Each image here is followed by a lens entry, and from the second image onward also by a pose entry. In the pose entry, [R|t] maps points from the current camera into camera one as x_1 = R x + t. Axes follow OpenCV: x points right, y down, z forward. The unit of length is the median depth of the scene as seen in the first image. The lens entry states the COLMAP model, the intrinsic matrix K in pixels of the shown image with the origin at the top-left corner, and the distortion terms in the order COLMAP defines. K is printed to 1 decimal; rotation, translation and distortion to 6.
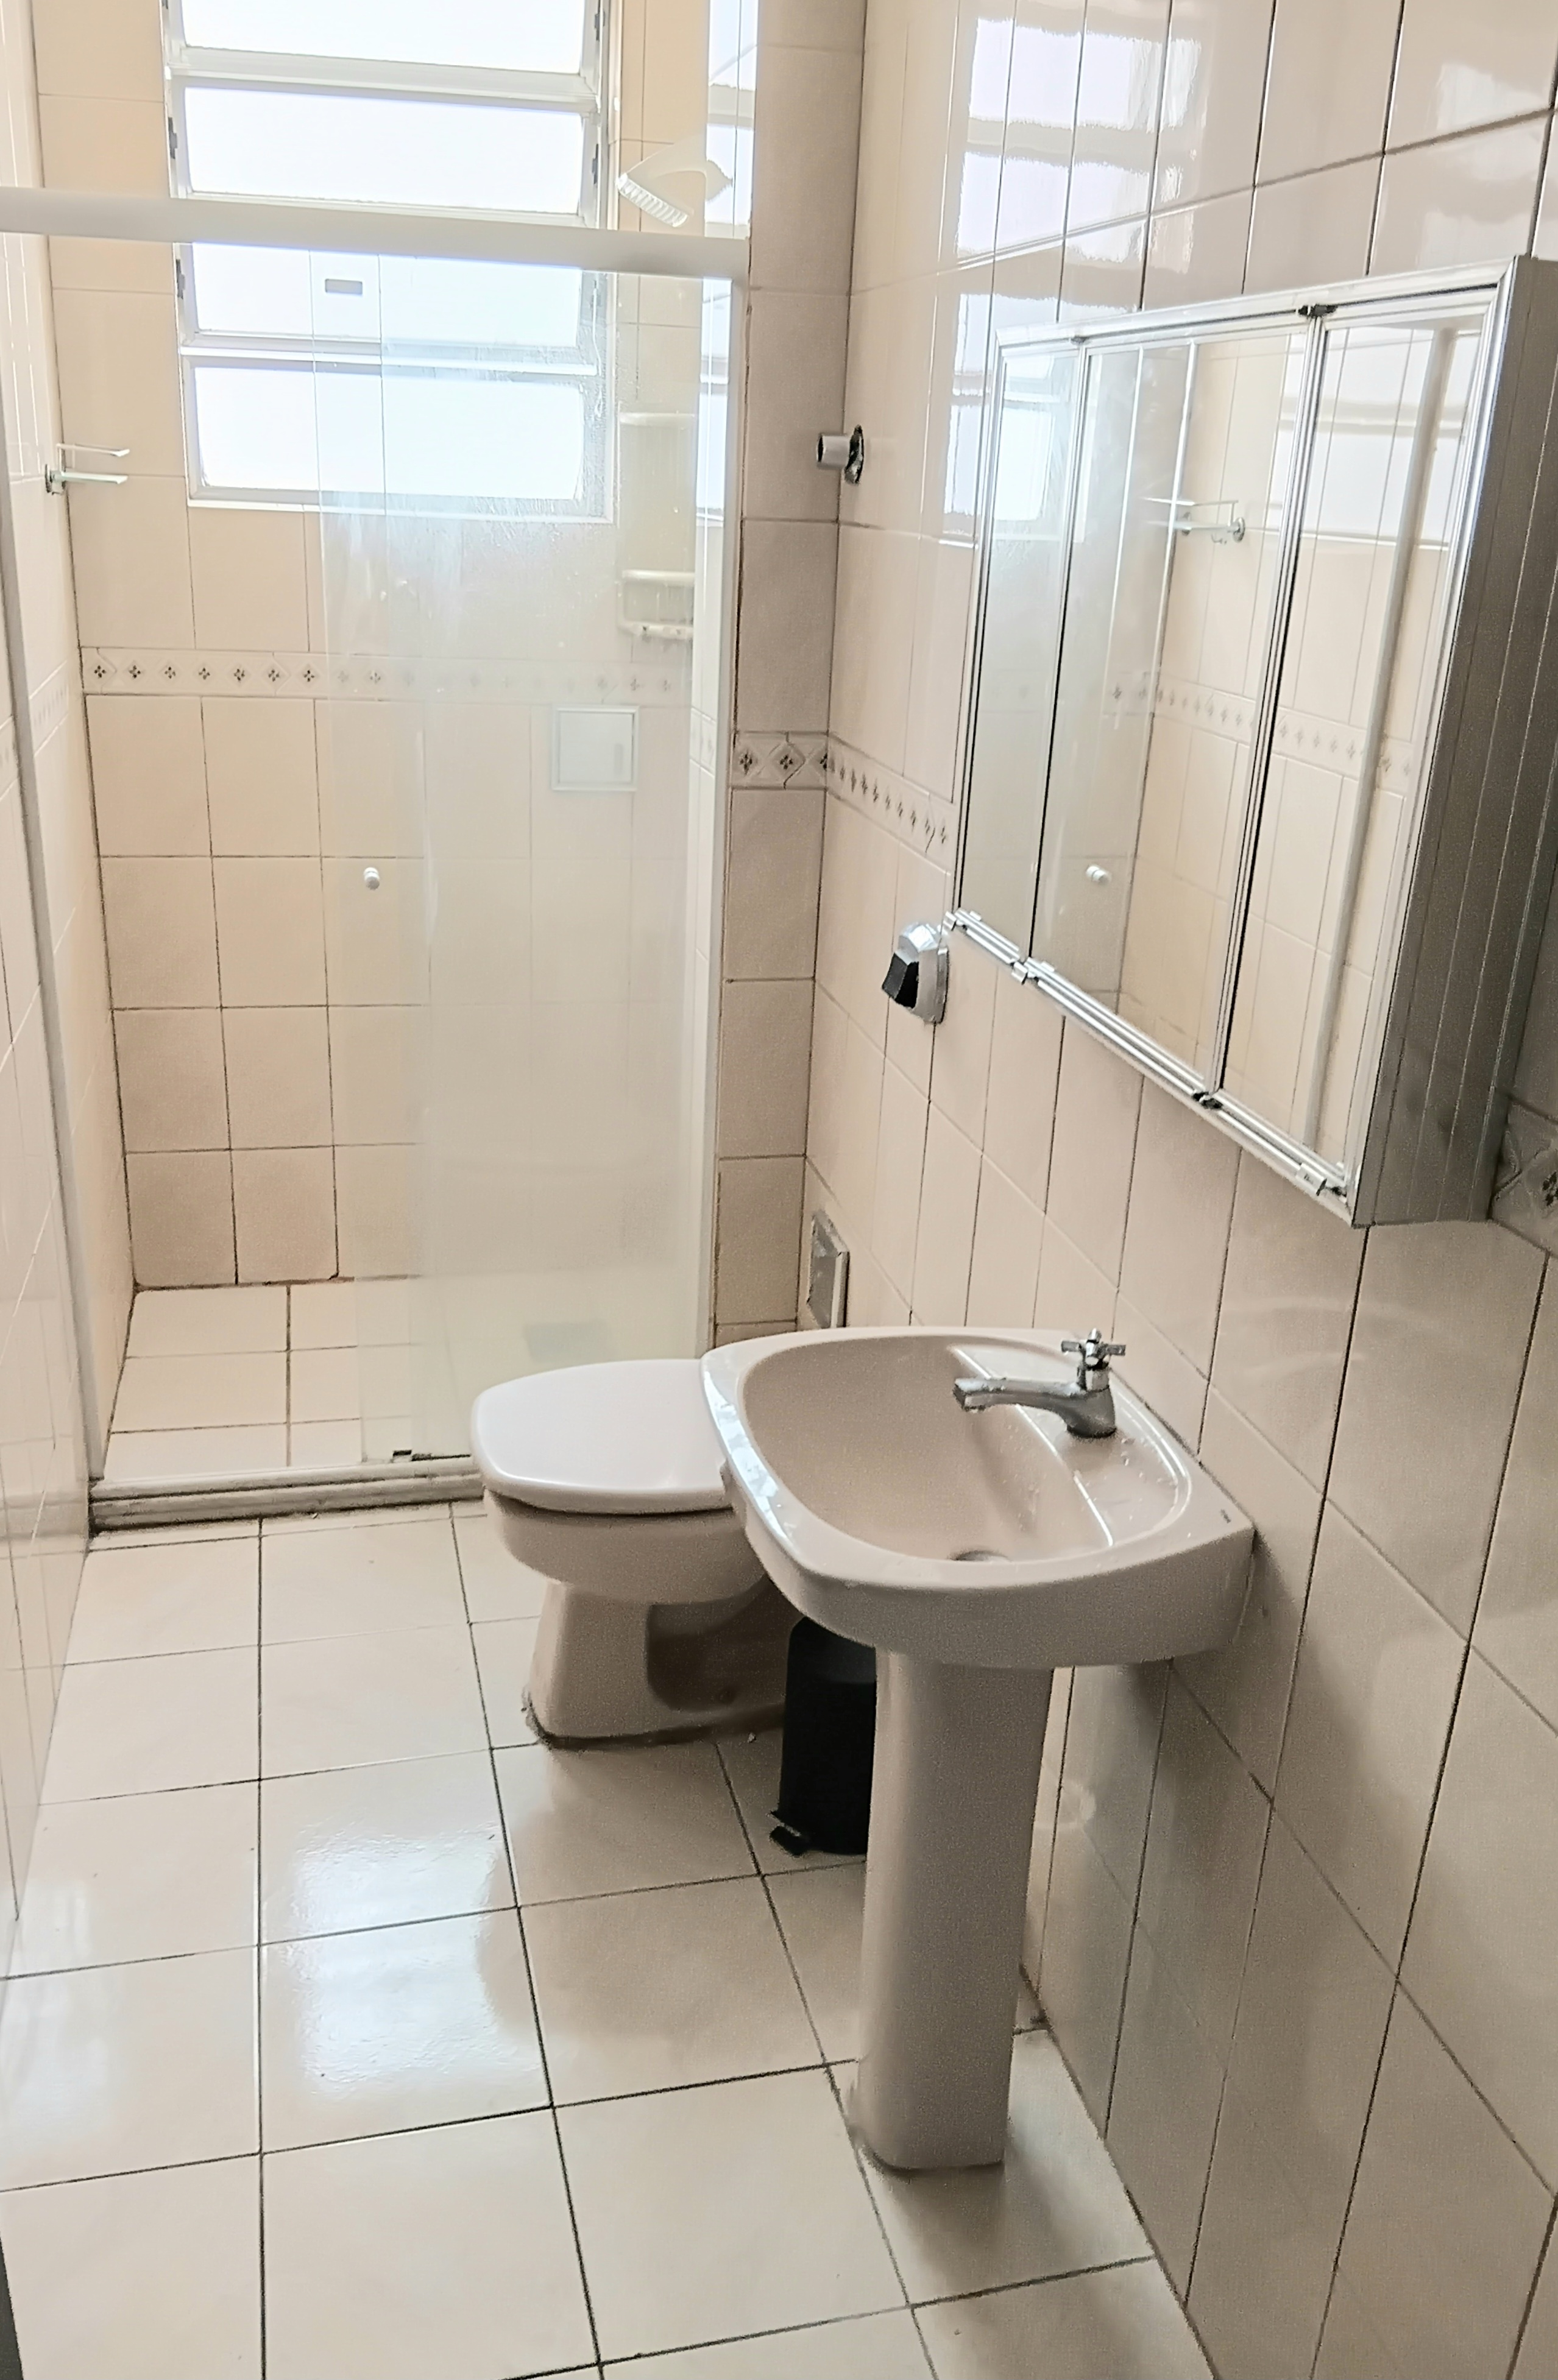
lens RADIAL K [[1897.5, 0, 779.0], [0, 1897.5, 1190.0], [0, 0, 1]] dist [0.072074, -0.154348]
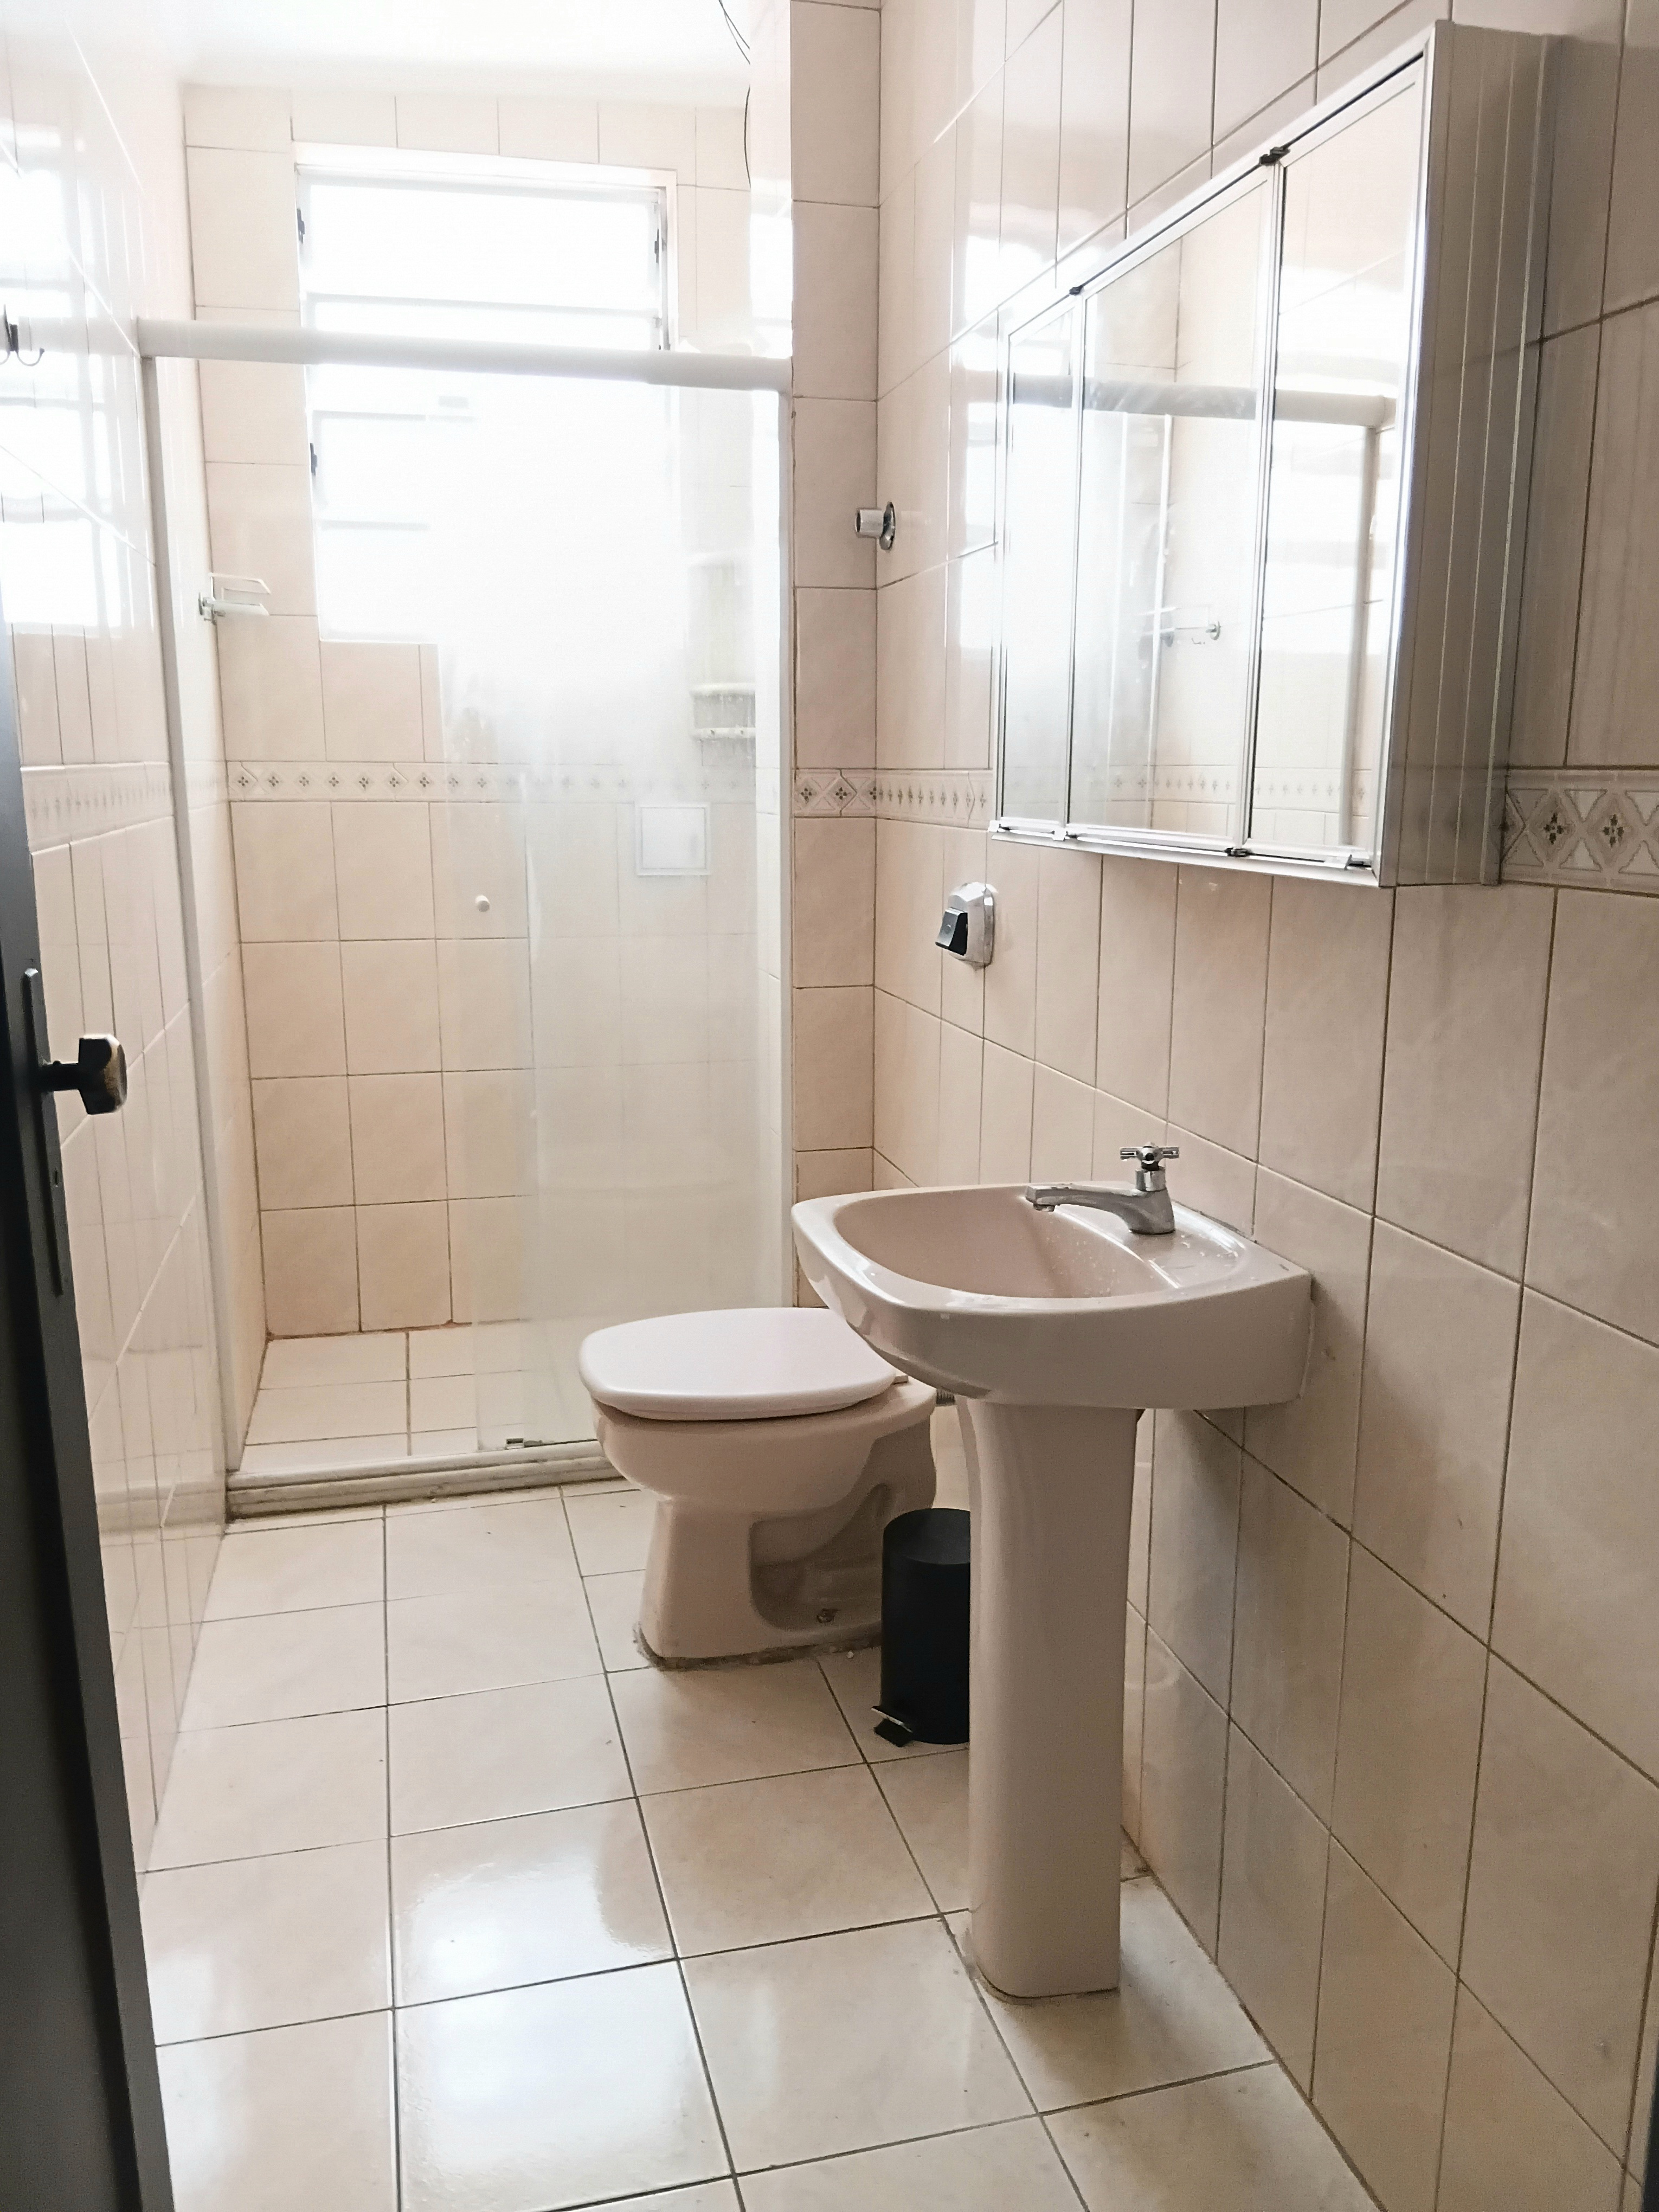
lens RADIAL K [[1689.6, 0, 843.7], [0, 1689.6, 1110.3], [0, 0, 1]] dist [0.081508, -0.176473]
pose [[0.998948, -0.045207, 0.007745, -0.012159], [0.045864, 0.986013, -0.160232, 0.140771], [-0.000393, 0.160418, 0.987049, 0.019371]]
